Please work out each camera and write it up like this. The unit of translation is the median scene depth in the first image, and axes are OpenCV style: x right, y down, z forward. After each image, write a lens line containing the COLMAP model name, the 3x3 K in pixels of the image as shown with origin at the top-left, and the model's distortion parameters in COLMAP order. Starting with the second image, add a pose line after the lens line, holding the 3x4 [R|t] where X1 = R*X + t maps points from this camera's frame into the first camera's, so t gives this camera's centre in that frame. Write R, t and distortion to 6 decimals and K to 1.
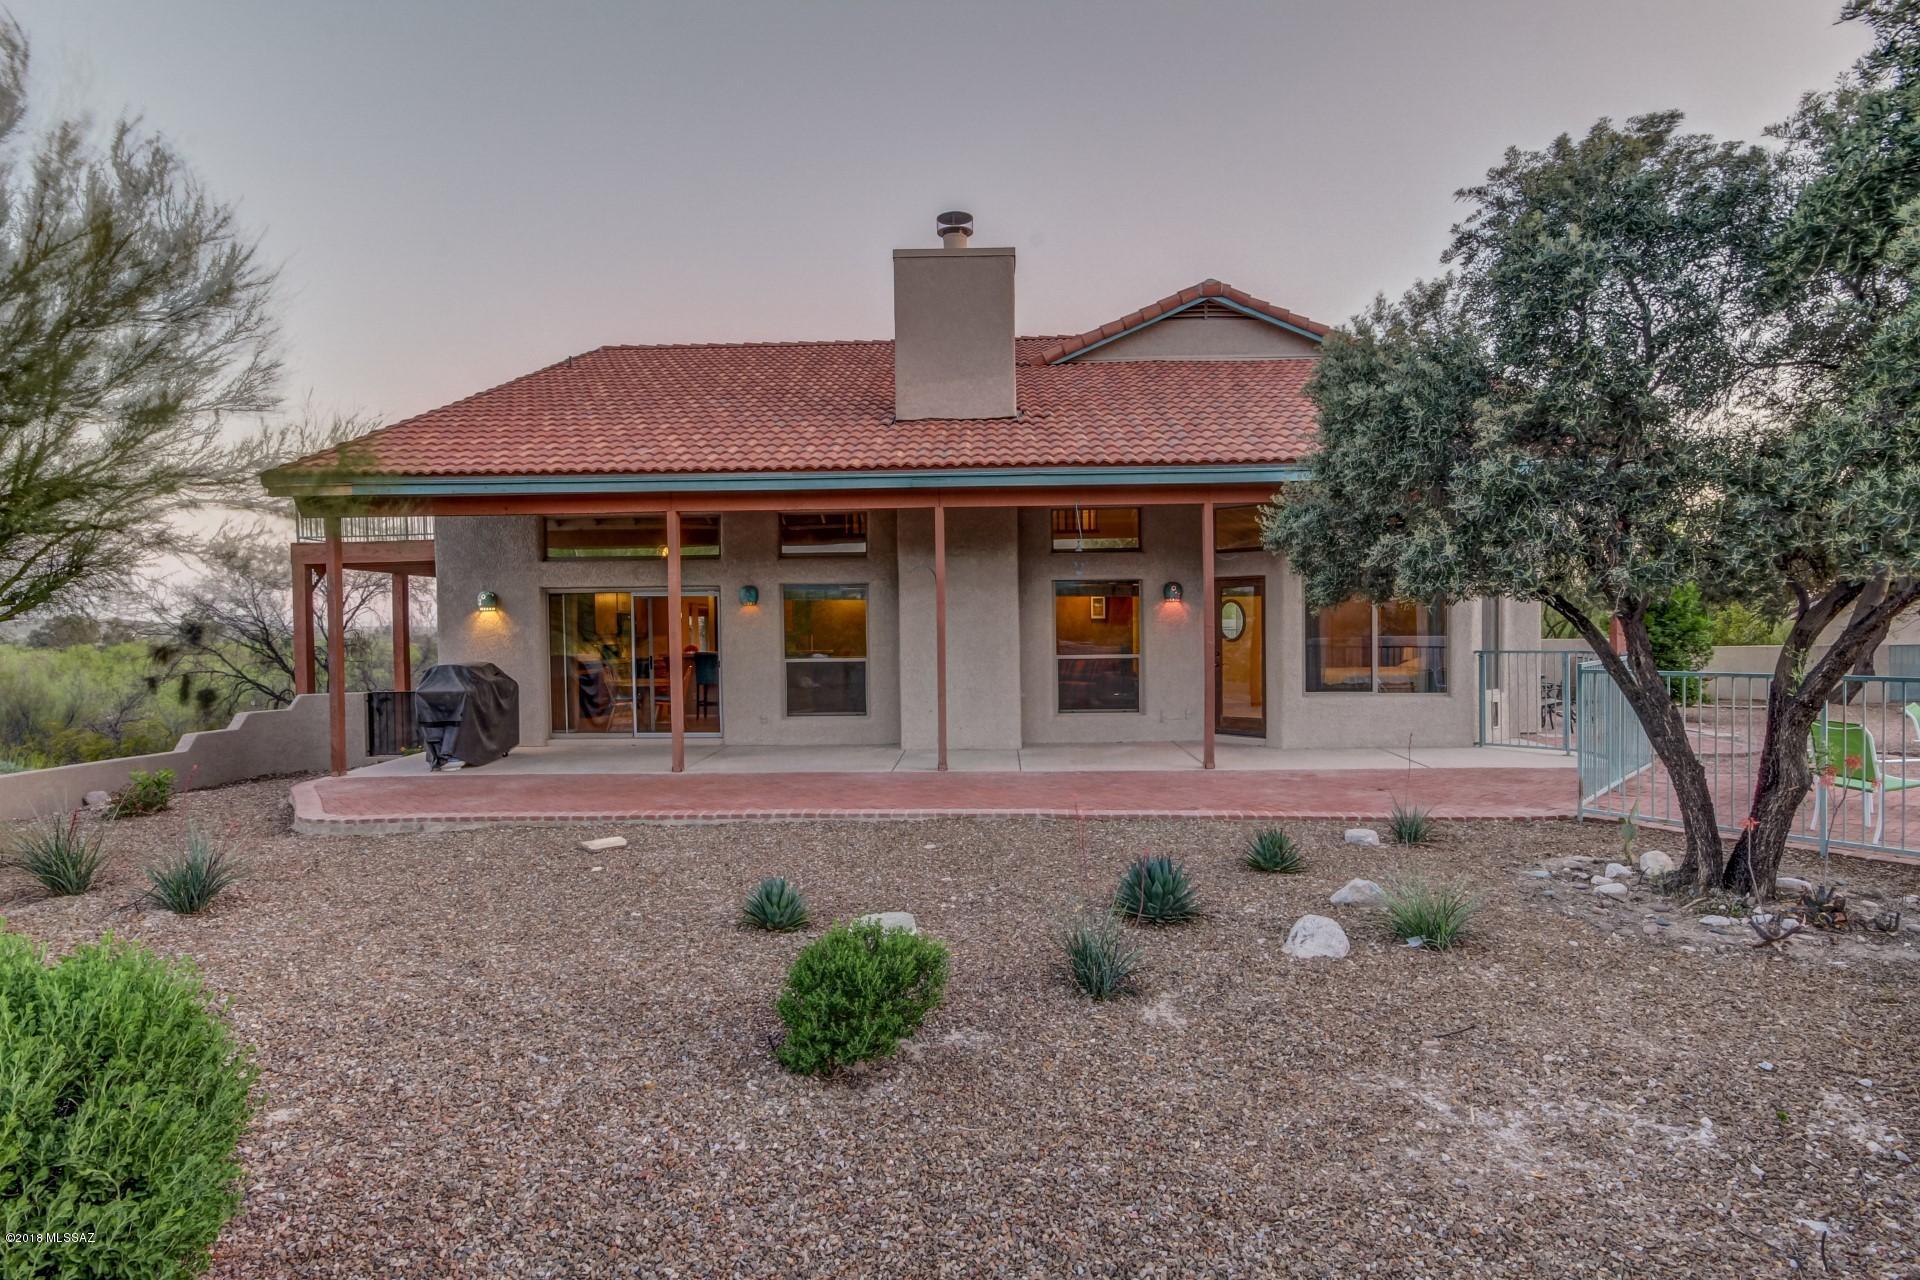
lens RADIAL K [[1039.3, 0, 955.7], [0, 1039.3, 614.4], [0, 0, 1]] dist [0.001310, 0.001188]
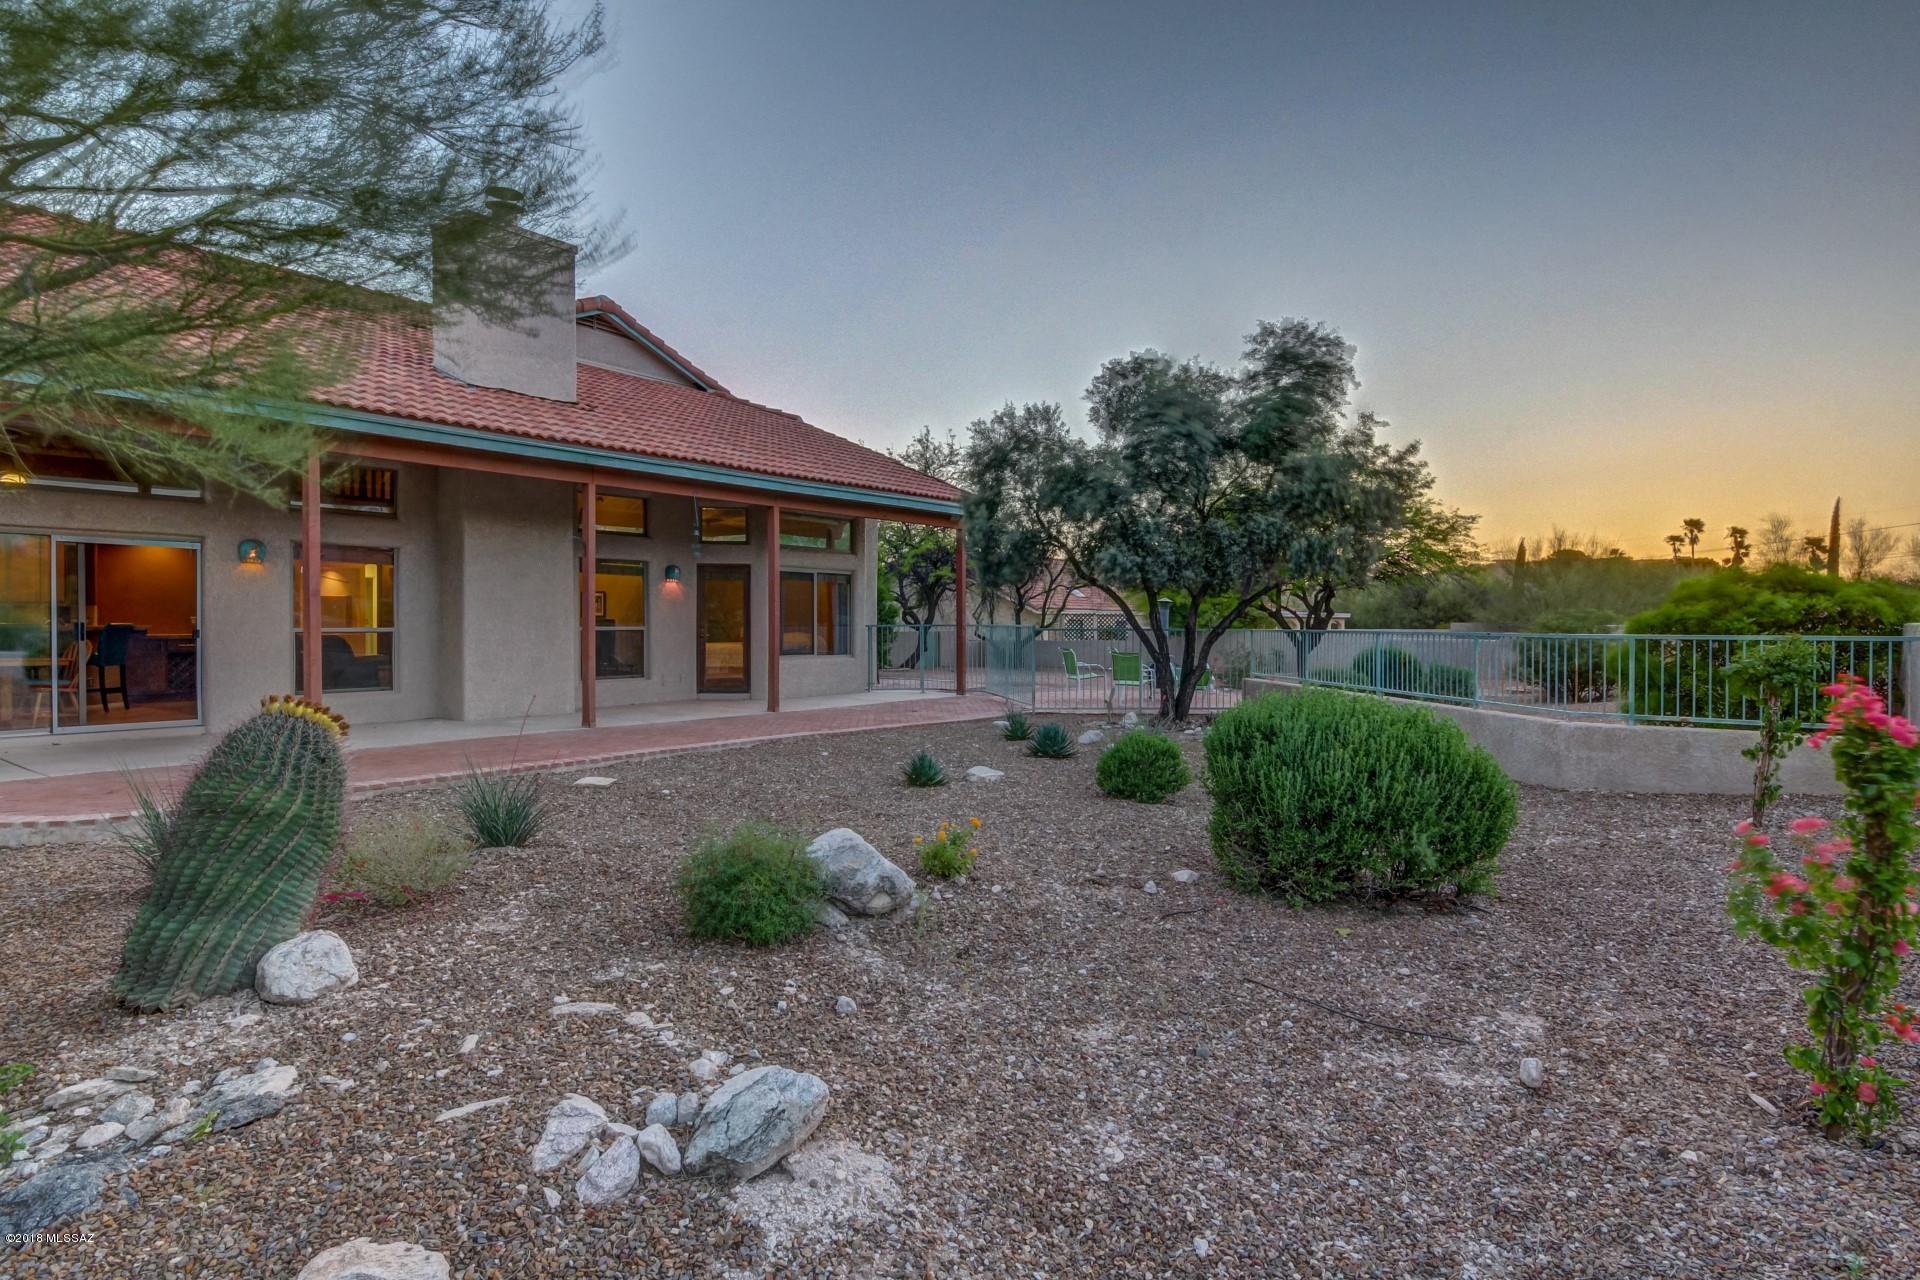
lens RADIAL K [[1039.3, 0, 955.7], [0, 1039.3, 614.4], [0, 0, 1]] dist [0.001310, 0.001188]
pose [[0.572806, 0.020047, 0.819446, -0.574630], [-0.017482, 0.999772, -0.012239, 0.034168], [-0.819505, -0.007315, 0.573026, 0.063262]]
